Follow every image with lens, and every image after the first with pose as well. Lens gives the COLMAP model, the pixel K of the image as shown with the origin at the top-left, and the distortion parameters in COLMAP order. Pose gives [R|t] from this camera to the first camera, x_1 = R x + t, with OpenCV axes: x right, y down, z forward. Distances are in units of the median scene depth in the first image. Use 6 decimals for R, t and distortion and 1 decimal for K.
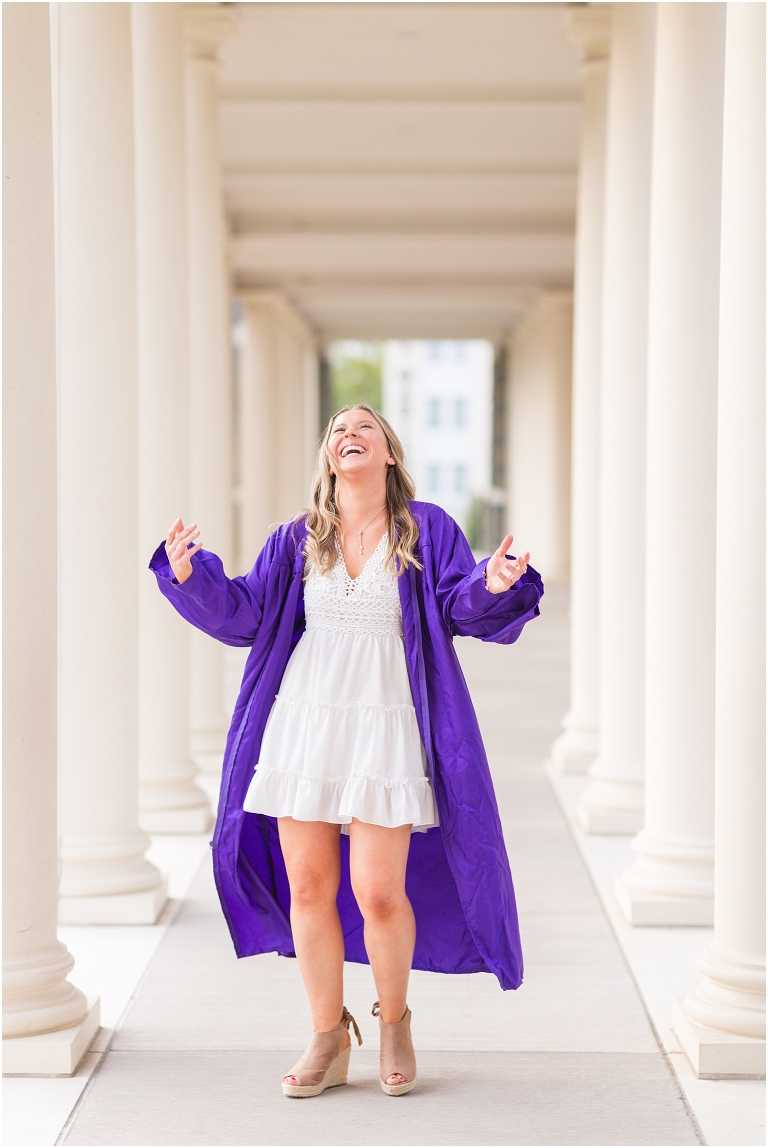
lens RADIAL K [[2798.9, 0, 384.0], [0, 2798.9, 574.0], [0, 0, 1]] dist [0.031798, 0.245745]
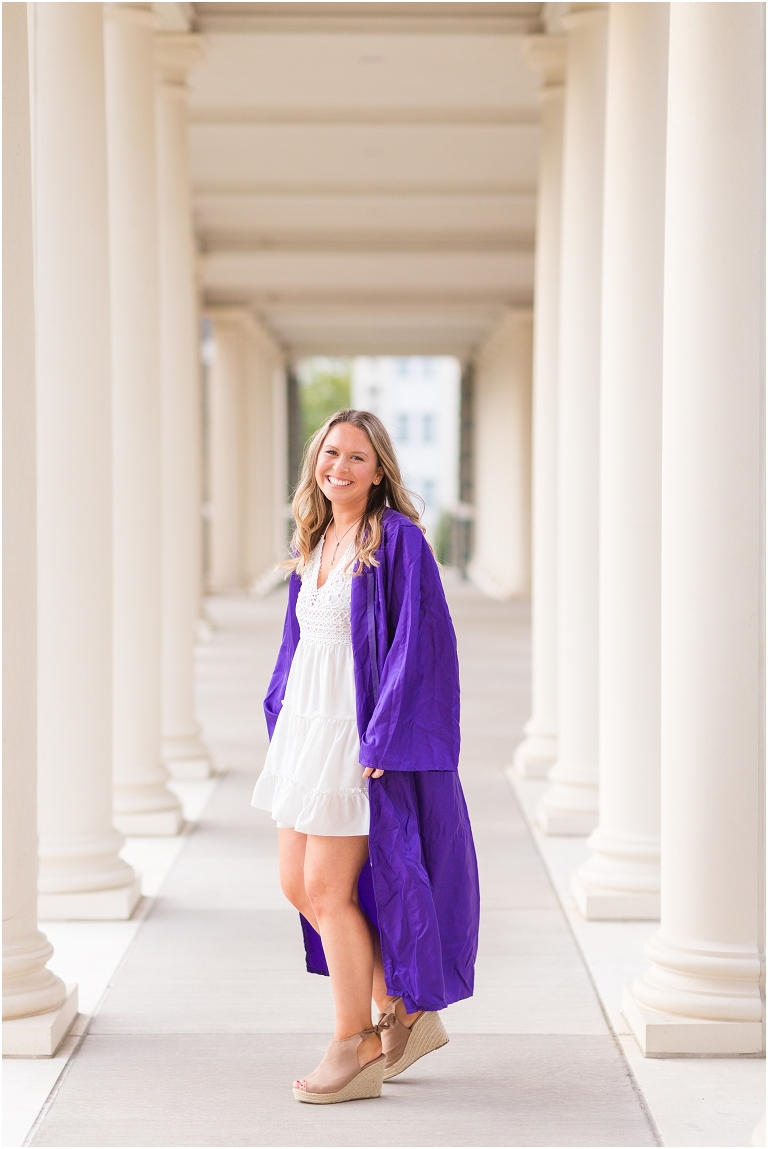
lens RADIAL K [[2801.3, 0, 384.0], [0, 2801.3, 574.5], [0, 0, 1]] dist [0.031798, 0.245745]
pose [[0.999936, -0.002255, 0.011046, 0.001566], [0.002315, 0.999983, -0.005422, 0.002305], [-0.011033, 0.005447, 0.999924, -0.038971]]
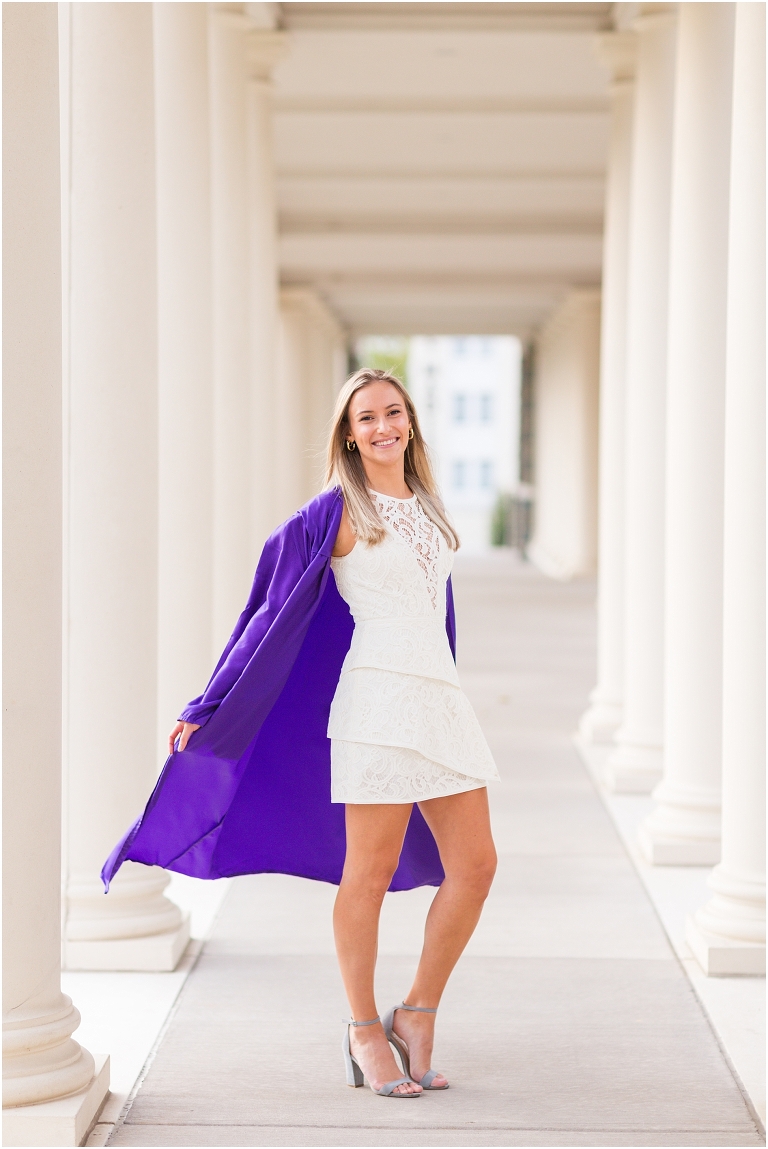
lens RADIAL K [[2858.5, 0, 384.0], [0, 2858.5, 574.5], [0, 0, 1]] dist [0.054268, 0.266528]
pose [[0.999965, 0.002454, -0.008015, -0.009187], [-0.002450, 0.999997, 0.000544, 0.007827], [0.008016, -0.000524, 0.999968, -0.132950]]
